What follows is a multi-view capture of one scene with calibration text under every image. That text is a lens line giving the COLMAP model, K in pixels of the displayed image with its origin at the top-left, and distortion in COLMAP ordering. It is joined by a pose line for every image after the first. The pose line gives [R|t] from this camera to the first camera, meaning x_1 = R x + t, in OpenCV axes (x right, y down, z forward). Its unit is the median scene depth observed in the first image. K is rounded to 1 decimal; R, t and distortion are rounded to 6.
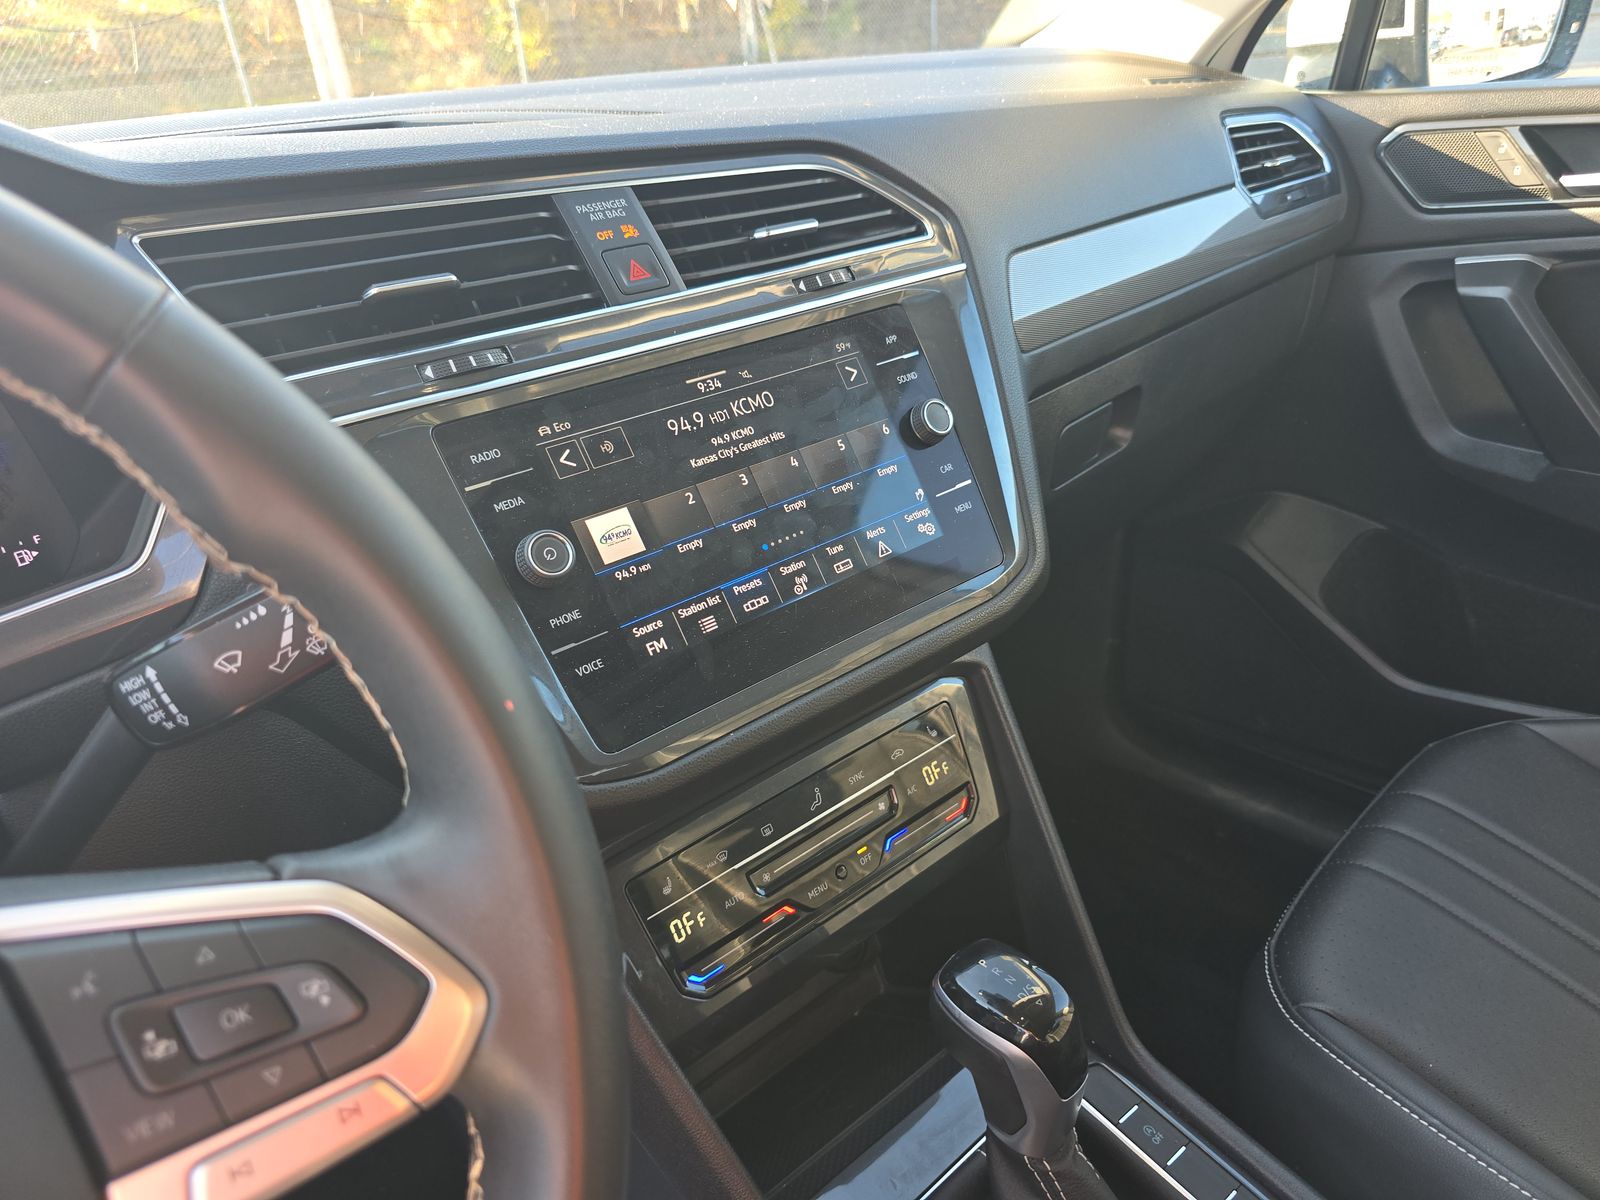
lens RADIAL K [[1079.9, 0, 800.0], [0, 1079.9, 600.0], [0, 0, 1]] dist [0.041065, -0.040598]
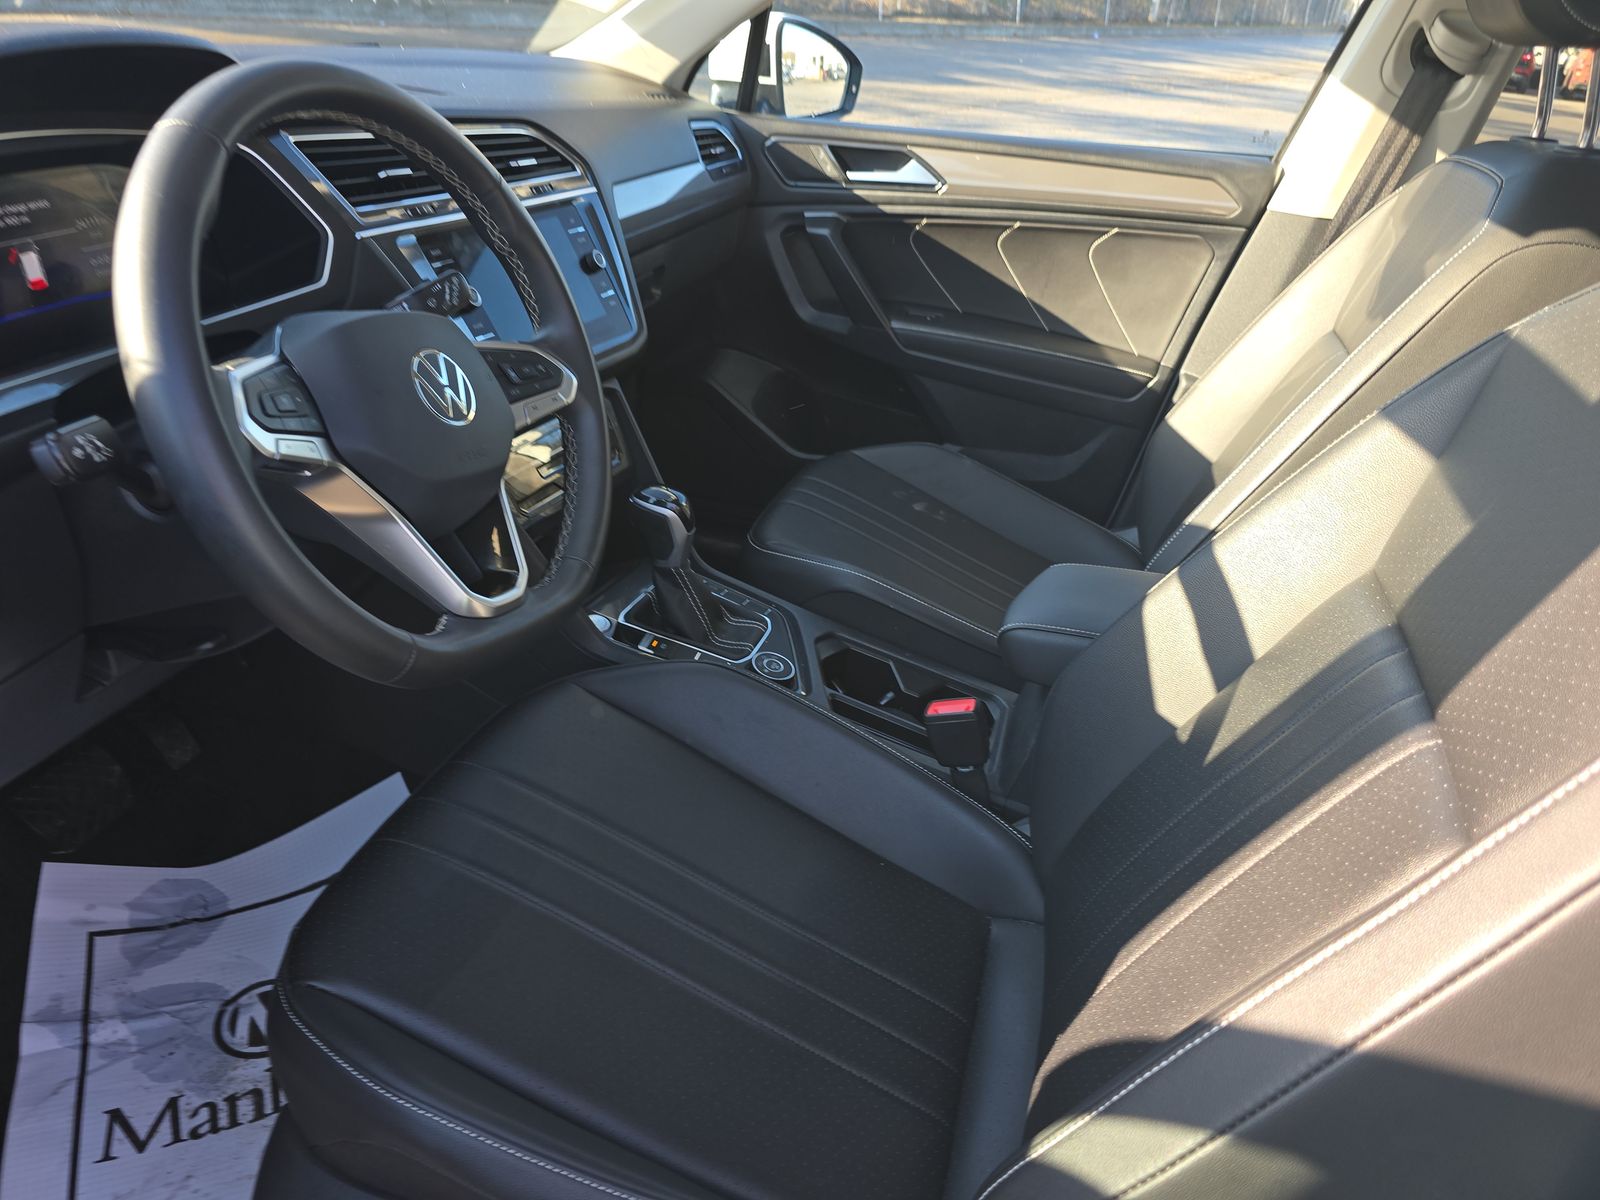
lens RADIAL K [[1058.3, 0, 791.1], [0, 1058.3, 621.3], [0, 0, 1]] dist [0.010601, 0.000637]
pose [[0.875411, -0.102439, 0.472401, -0.398146], [0.071156, 0.993949, 0.083676, 0.260801], [-0.478114, -0.039637, 0.877403, -0.696674]]
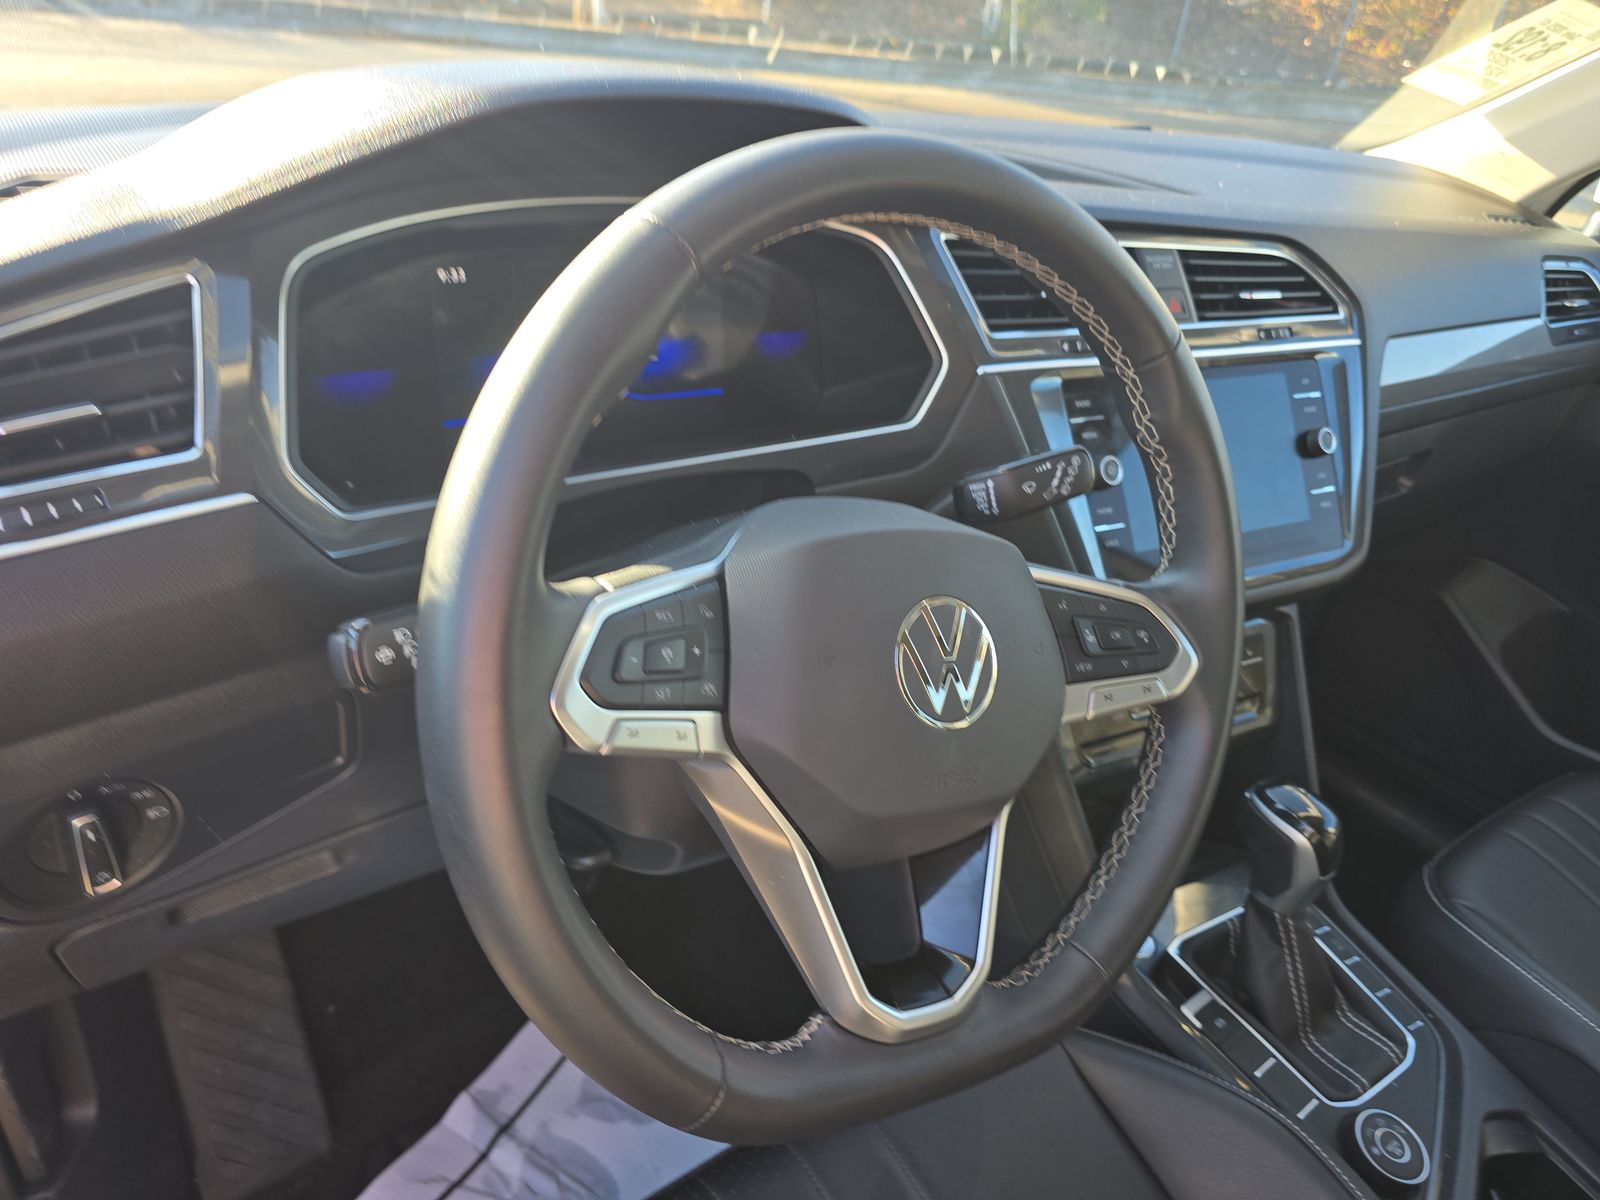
lens RADIAL K [[1074.4, 0, 806.7], [0, 1074.4, 607.7], [0, 0, 1]] dist [0.035586, -0.038412]
pose [[0.967282, 0.244526, -0.067617, -0.263751], [-0.241307, 0.969034, 0.052379, 0.094721], [0.078331, -0.034348, 0.996335, -0.349732]]
